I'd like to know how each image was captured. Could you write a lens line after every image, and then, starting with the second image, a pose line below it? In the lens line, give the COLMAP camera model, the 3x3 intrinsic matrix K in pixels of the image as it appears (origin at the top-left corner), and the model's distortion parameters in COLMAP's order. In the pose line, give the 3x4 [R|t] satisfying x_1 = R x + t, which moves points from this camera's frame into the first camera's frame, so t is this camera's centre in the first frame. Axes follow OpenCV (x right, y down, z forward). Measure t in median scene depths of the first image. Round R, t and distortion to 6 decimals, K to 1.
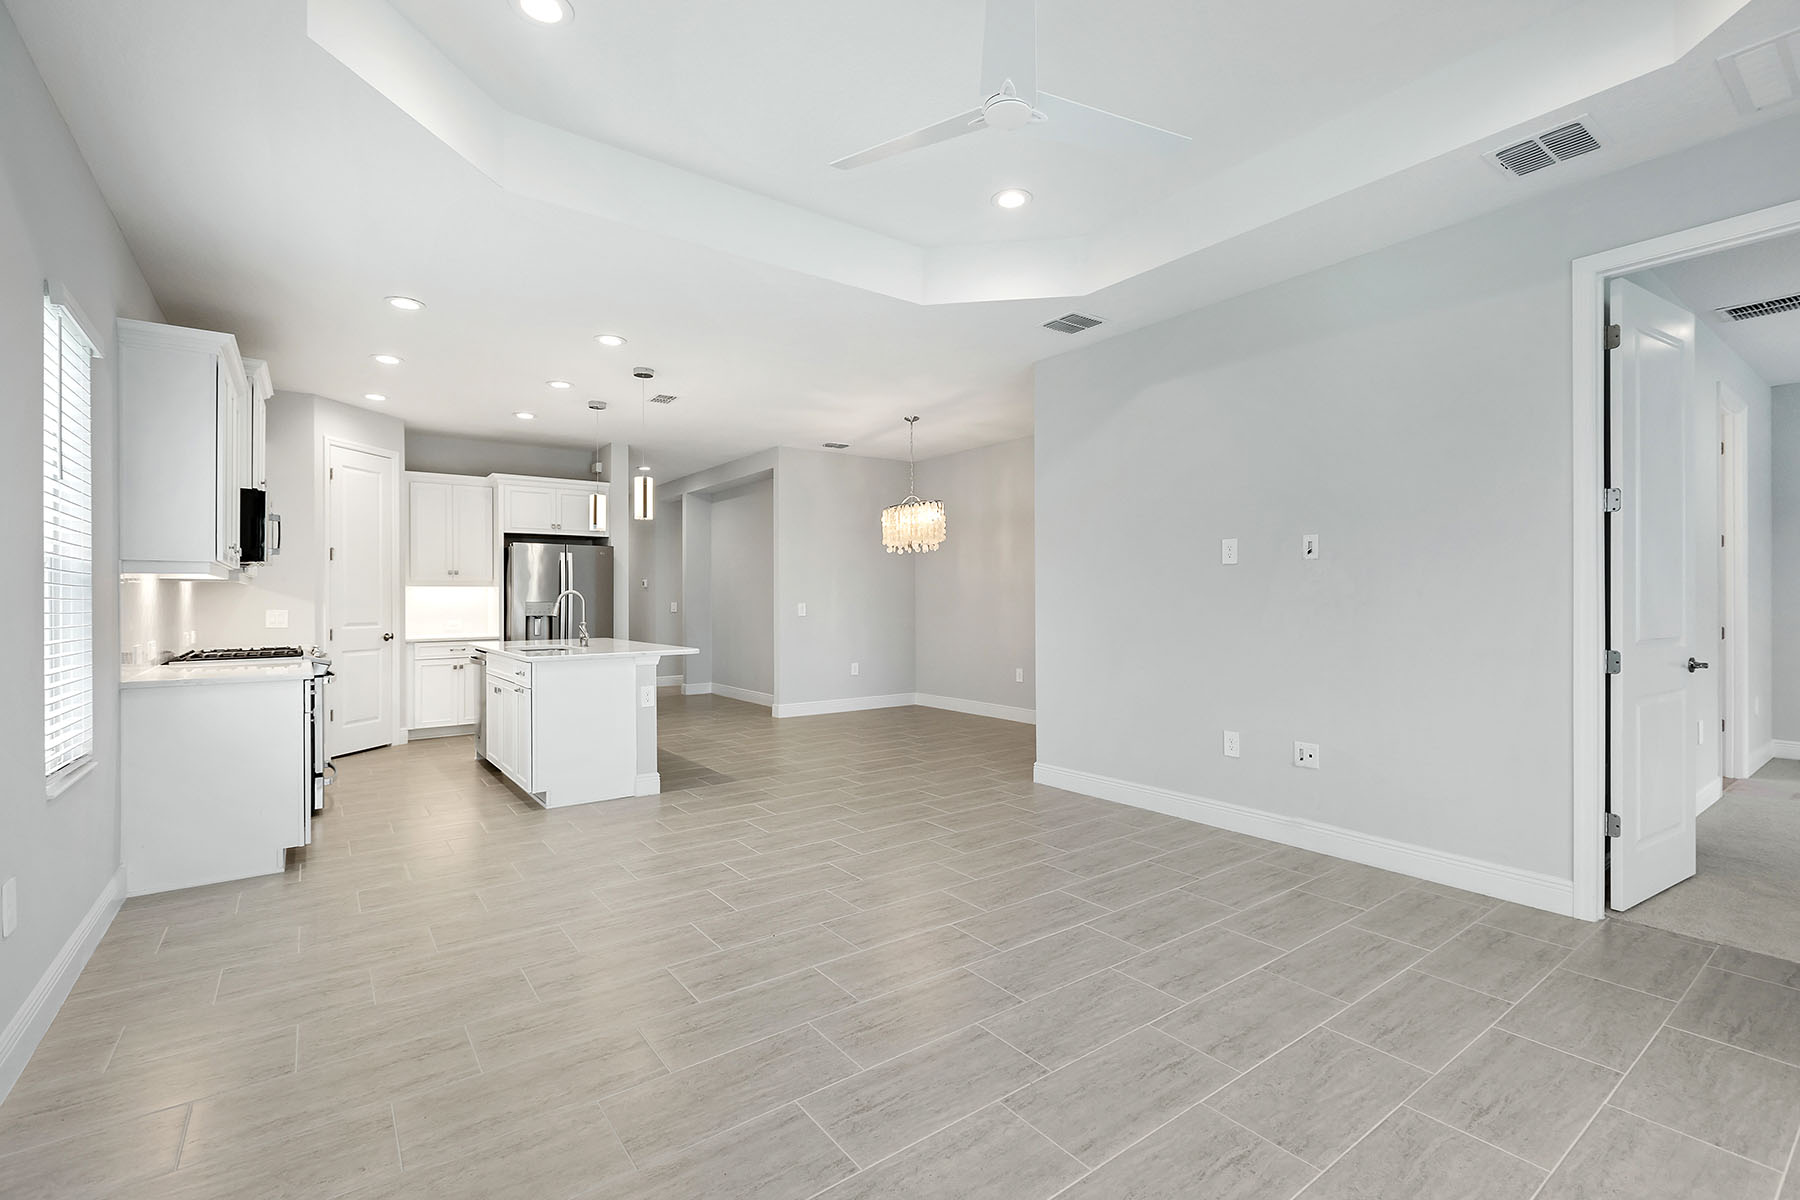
lens RADIAL K [[808.3, 0, 909.7], [0, 808.3, 587.2], [0, 0, 1]] dist [0.007137, -0.002593]
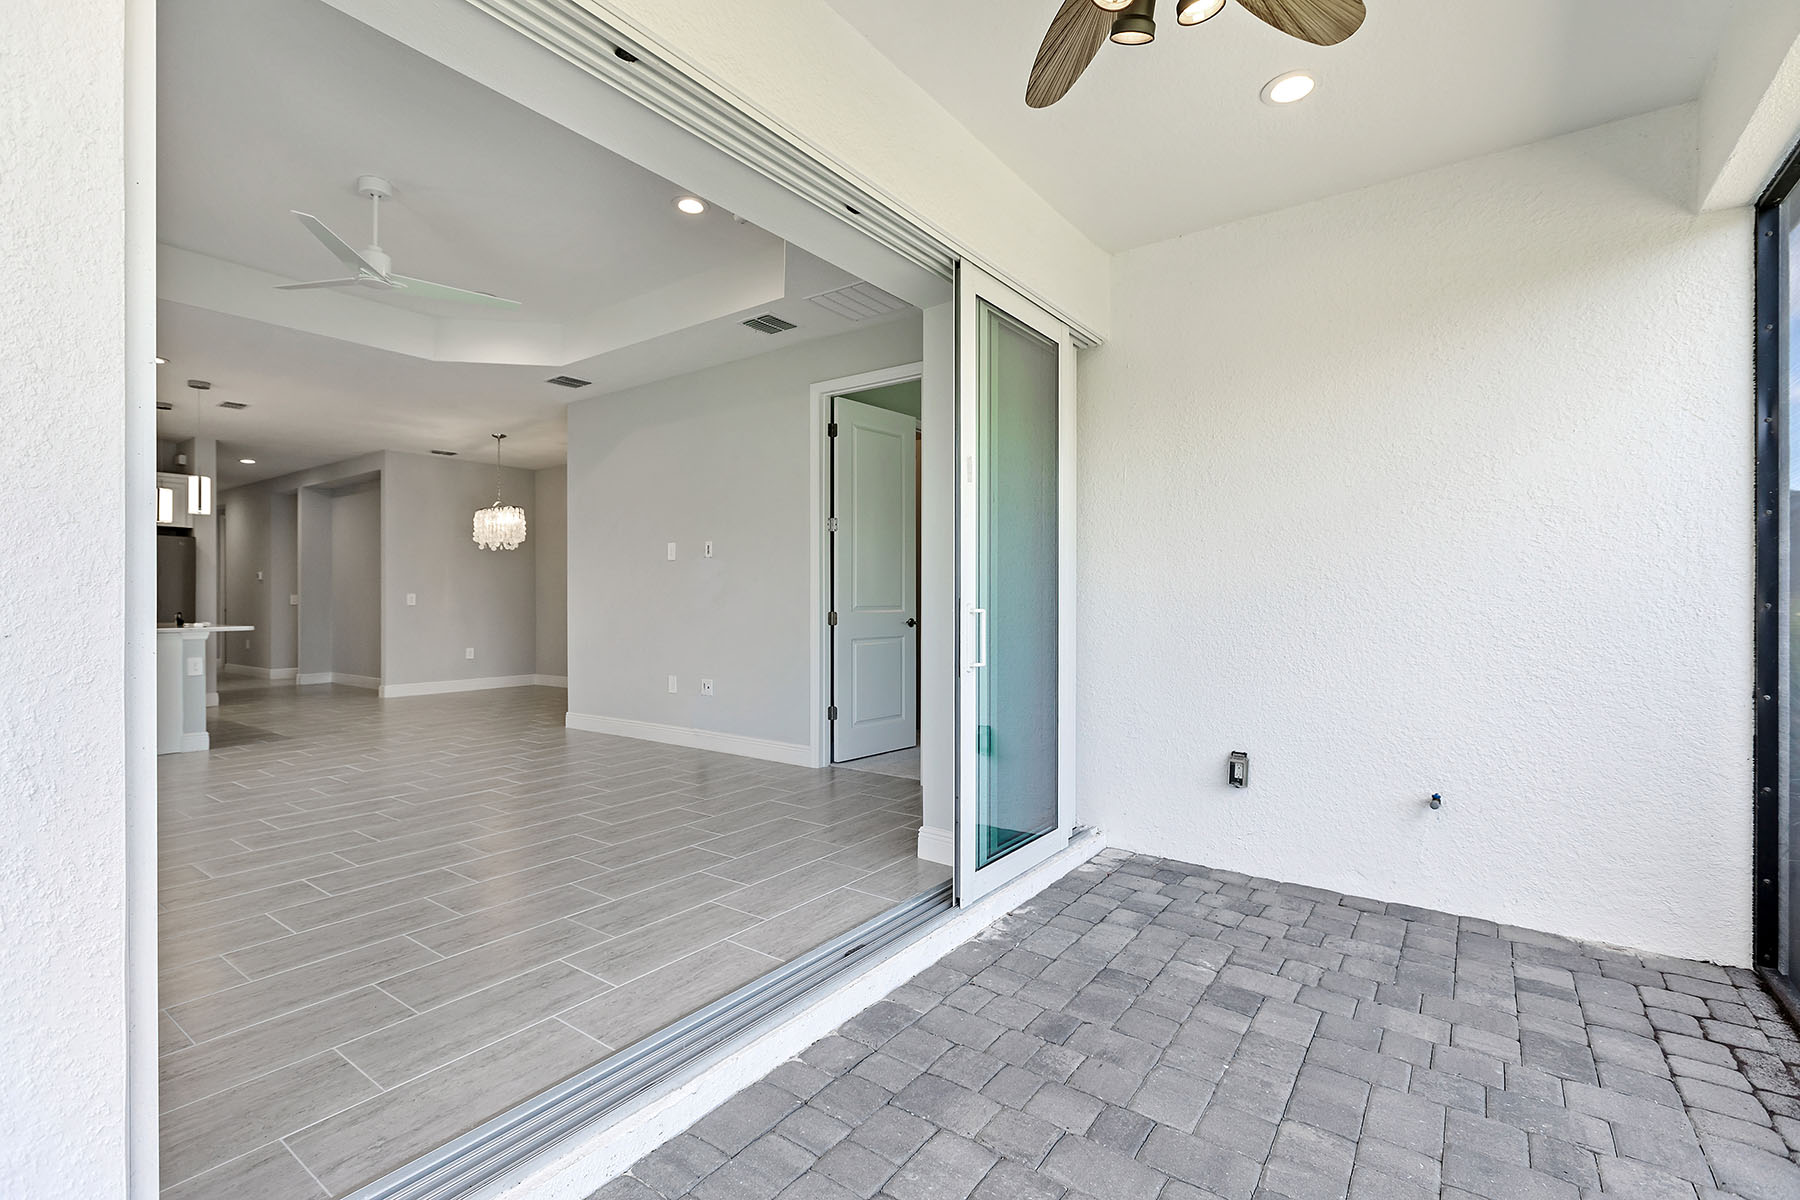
lens RADIAL K [[808.3, 0, 927.7], [0, 808.3, 607.2], [0, 0, 1]] dist [0.007137, -0.002593]
pose [[0.951797, -0.000741, 0.306729, 0.203448], [-0.005529, 0.999793, 0.019574, 0.012669], [-0.306680, -0.020326, 0.951596, -0.273312]]
